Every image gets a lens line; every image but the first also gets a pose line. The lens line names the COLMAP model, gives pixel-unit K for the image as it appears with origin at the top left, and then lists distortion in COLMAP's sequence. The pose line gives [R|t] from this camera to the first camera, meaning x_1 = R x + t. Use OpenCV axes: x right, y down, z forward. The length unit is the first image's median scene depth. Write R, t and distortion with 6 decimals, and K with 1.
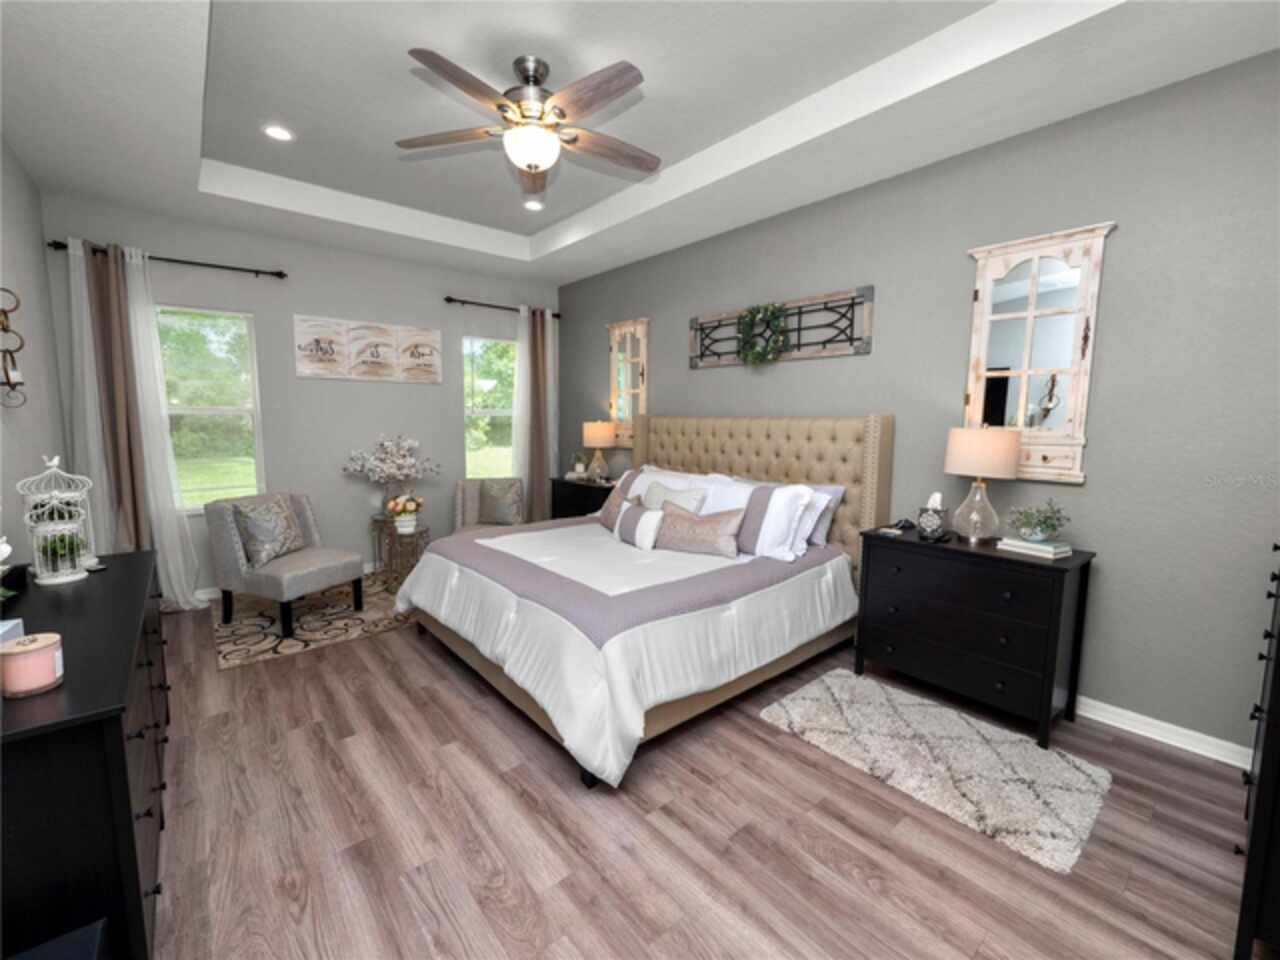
lens RADIAL K [[538.2, 0, 633.2], [0, 538.2, 478.1], [0, 0, 1]] dist [-0.007921, 0.001843]
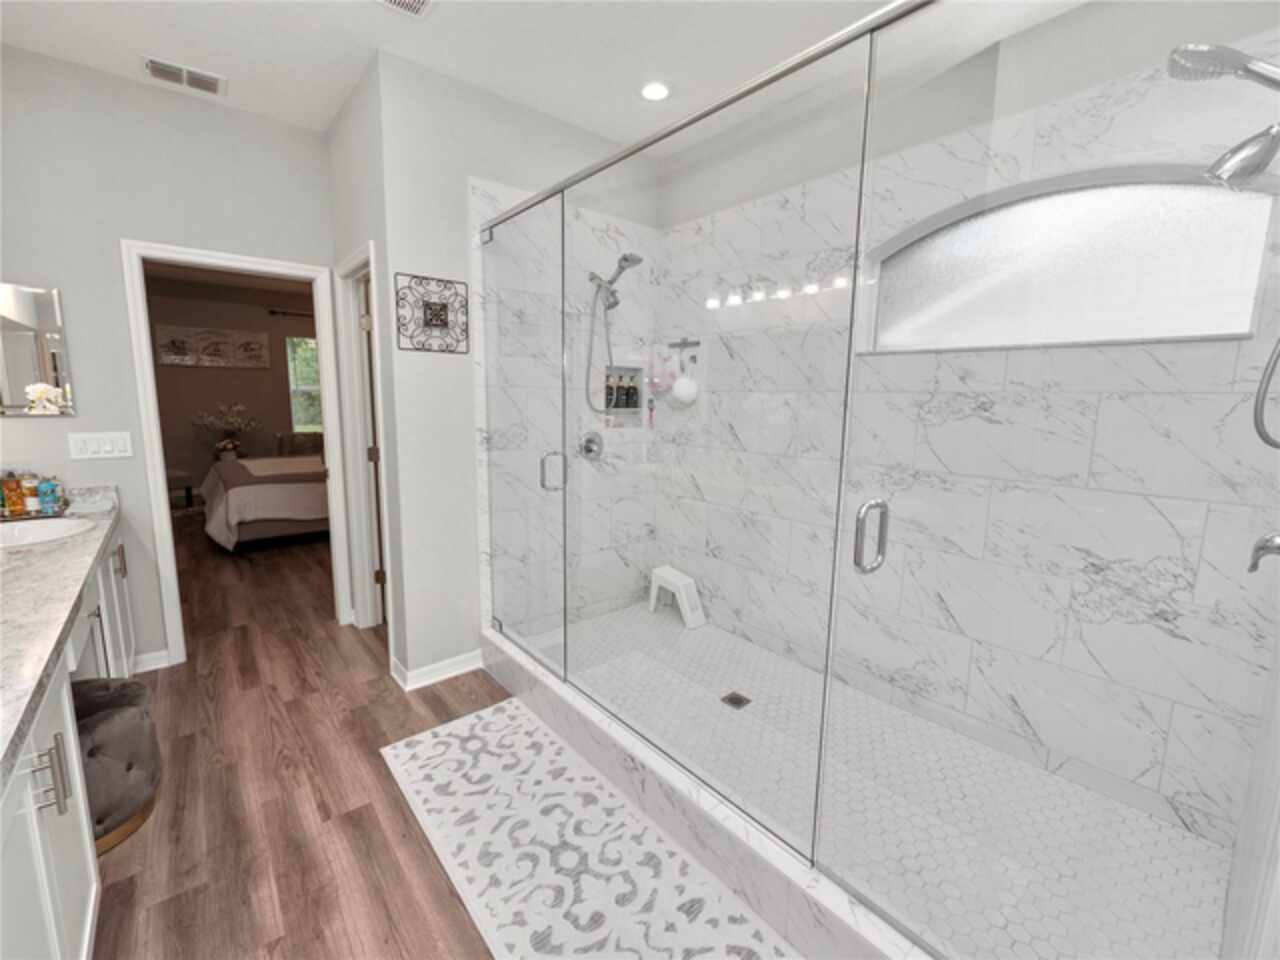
lens RADIAL K [[538.2, 0, 630.3], [0, 538.2, 477.9], [0, 0, 1]] dist [-0.007921, 0.001843]
pose [[0.999892, -0.007651, -0.012585, 0.921227], [0.007851, 0.999842, 0.015946, 0.153284], [0.012461, -0.016043, 0.999794, -0.661779]]
